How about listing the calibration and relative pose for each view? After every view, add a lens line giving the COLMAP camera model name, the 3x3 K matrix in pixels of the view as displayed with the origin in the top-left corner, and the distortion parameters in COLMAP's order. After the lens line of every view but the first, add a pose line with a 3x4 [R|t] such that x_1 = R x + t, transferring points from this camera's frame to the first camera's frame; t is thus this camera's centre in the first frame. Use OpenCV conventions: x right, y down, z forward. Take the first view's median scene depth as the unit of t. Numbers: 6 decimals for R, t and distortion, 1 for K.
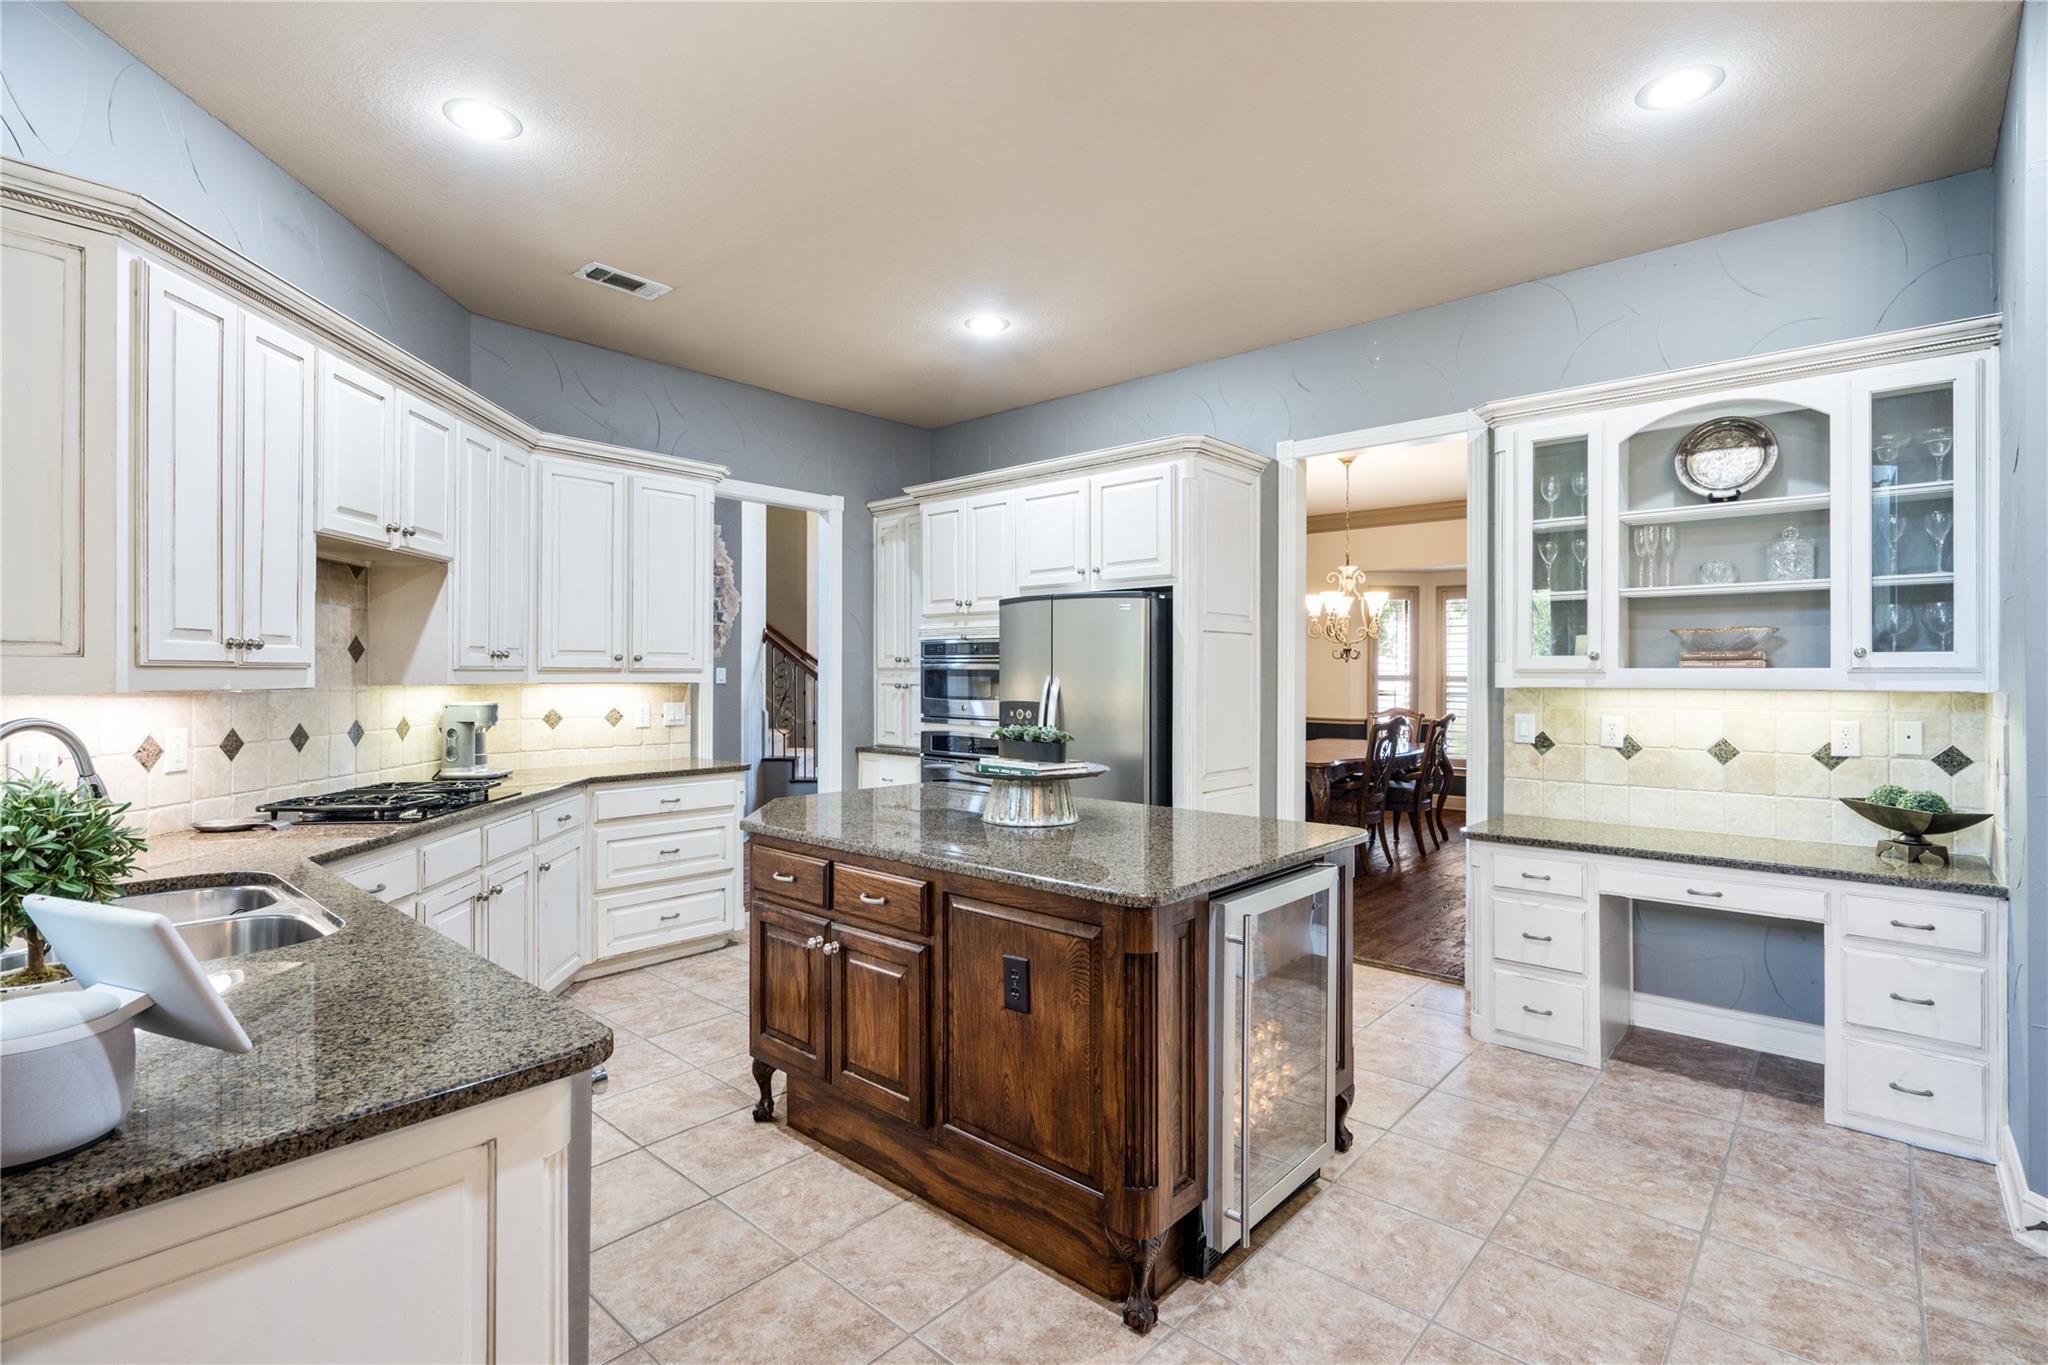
lens RADIAL K [[948.6, 0, 1019.9], [0, 948.6, 678.9], [0, 0, 1]] dist [-0.000887, -0.000439]
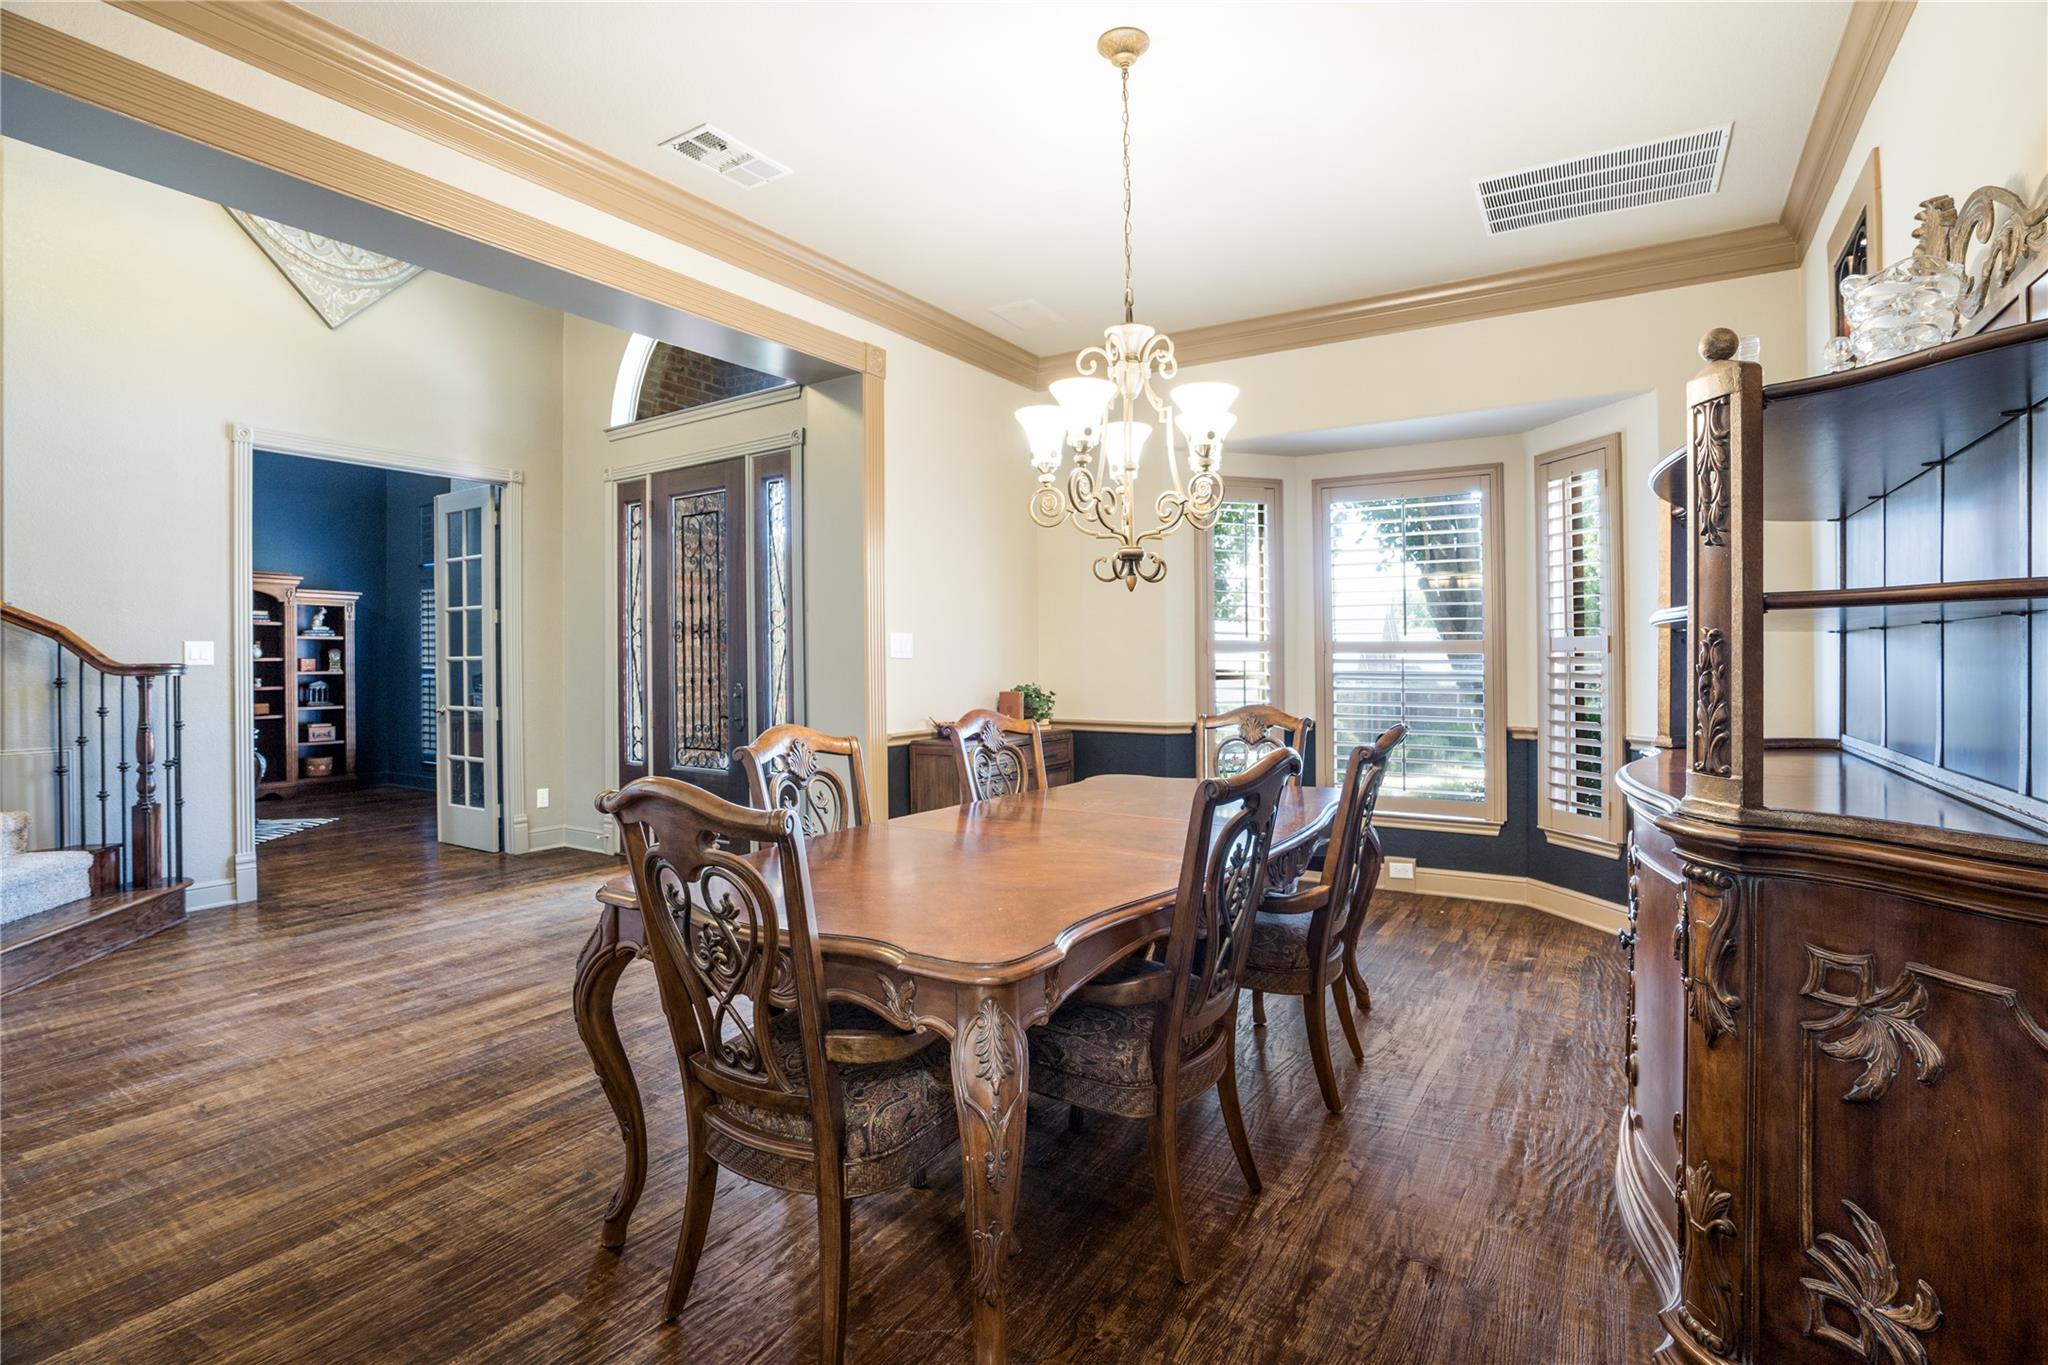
lens RADIAL K [[948.6, 0, 1031.2], [0, 948.6, 667.7], [0, 0, 1]] dist [-0.000887, -0.000439]
pose [[0.985872, -0.014715, 0.166855, 0.211060], [0.014469, 0.999892, 0.002686, 0.009318], [-0.166877, -0.000233, 0.985978, 0.555557]]
